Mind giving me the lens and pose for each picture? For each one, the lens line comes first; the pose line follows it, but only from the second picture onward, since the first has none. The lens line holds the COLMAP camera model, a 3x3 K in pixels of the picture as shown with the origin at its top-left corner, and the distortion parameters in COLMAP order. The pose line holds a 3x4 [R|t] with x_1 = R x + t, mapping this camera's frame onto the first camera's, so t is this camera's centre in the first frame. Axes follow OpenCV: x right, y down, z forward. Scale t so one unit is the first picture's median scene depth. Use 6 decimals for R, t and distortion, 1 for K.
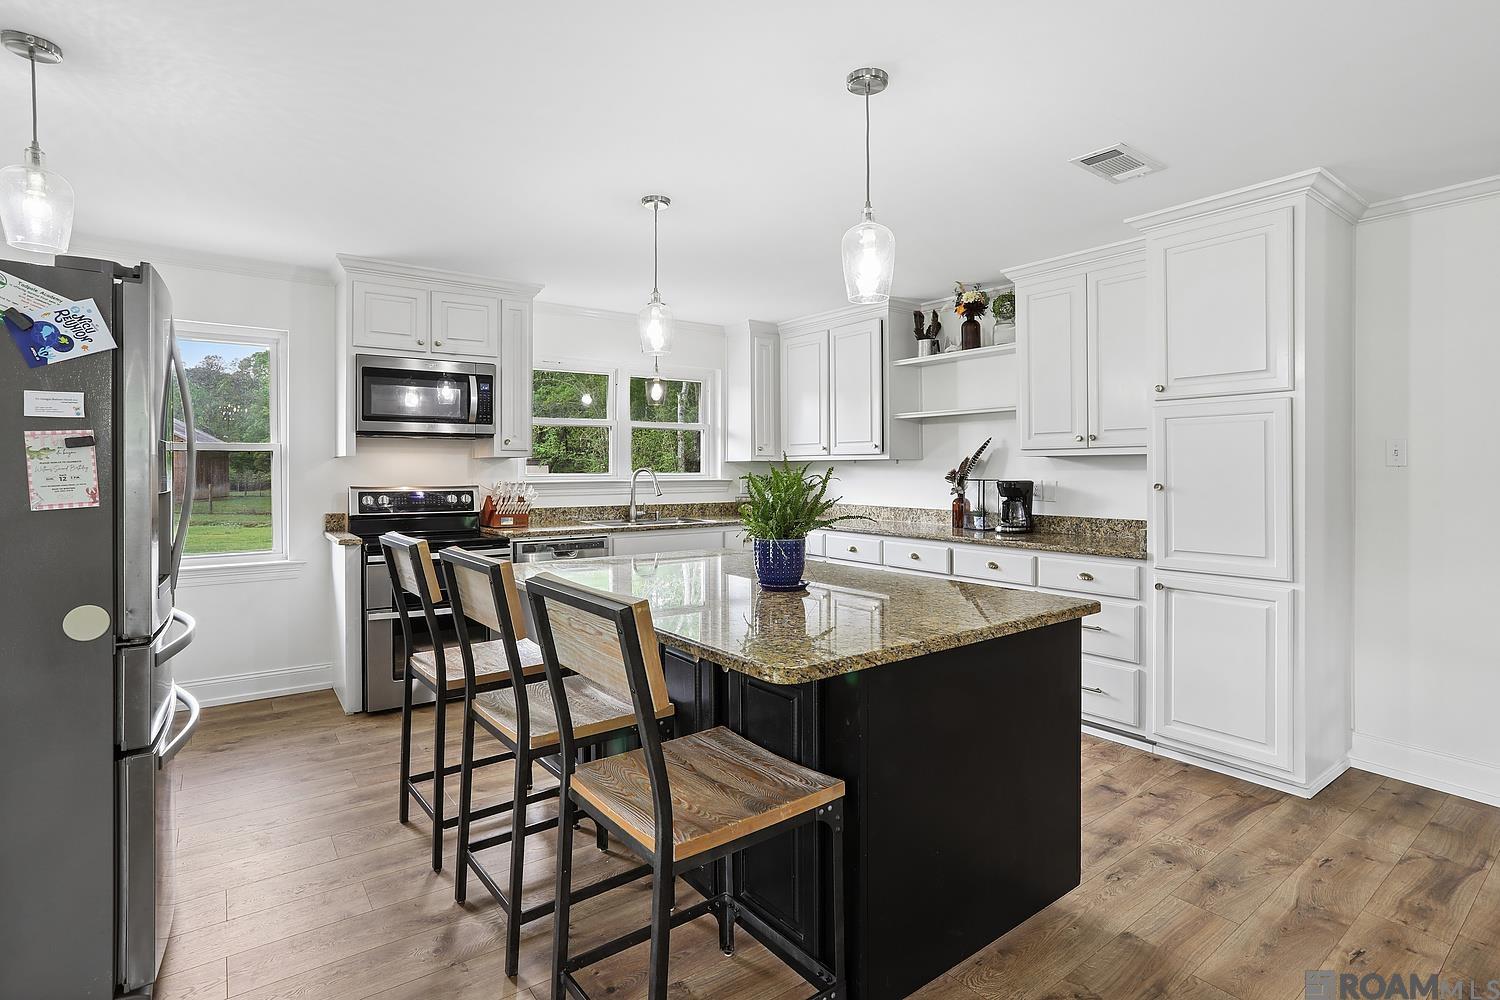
lens RADIAL K [[750.7, 0, 743.8], [0, 750.7, 465.7], [0, 0, 1]] dist [-0.028941, 0.005891]
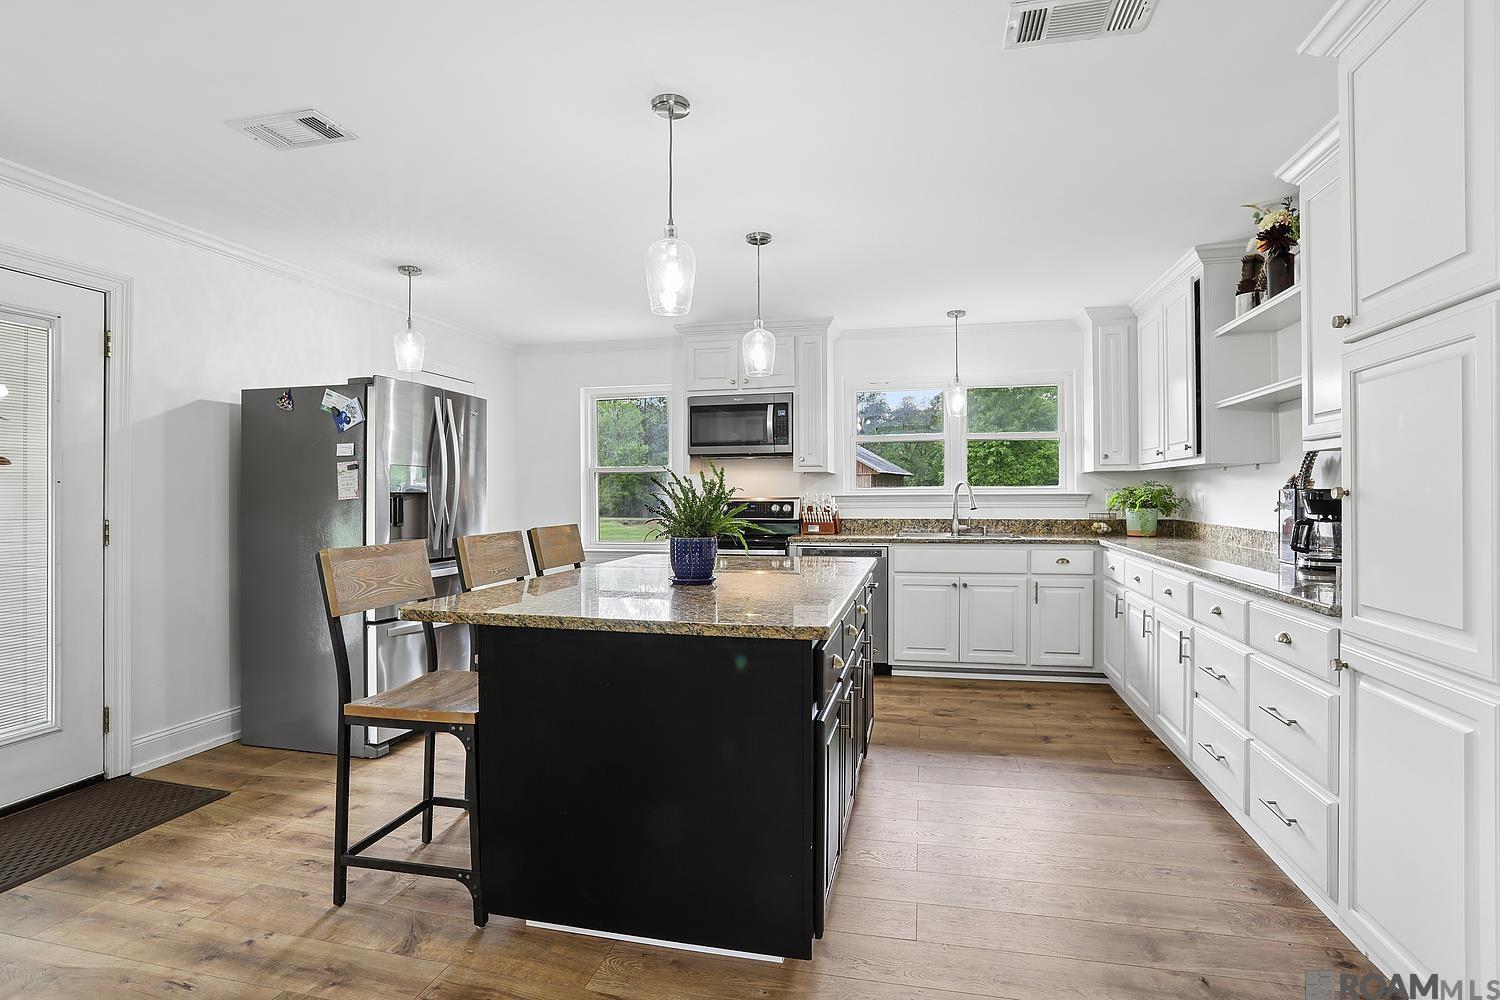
lens RADIAL K [[750.7, 0, 749.9], [0, 750.7, 499.3], [0, 0, 1]] dist [-0.028941, 0.005891]
pose [[0.625725, 0.004239, -0.780033, 0.520802], [0.008308, 0.999892, 0.012098, 0.015203], [0.780000, -0.014050, 0.625622, 0.205488]]
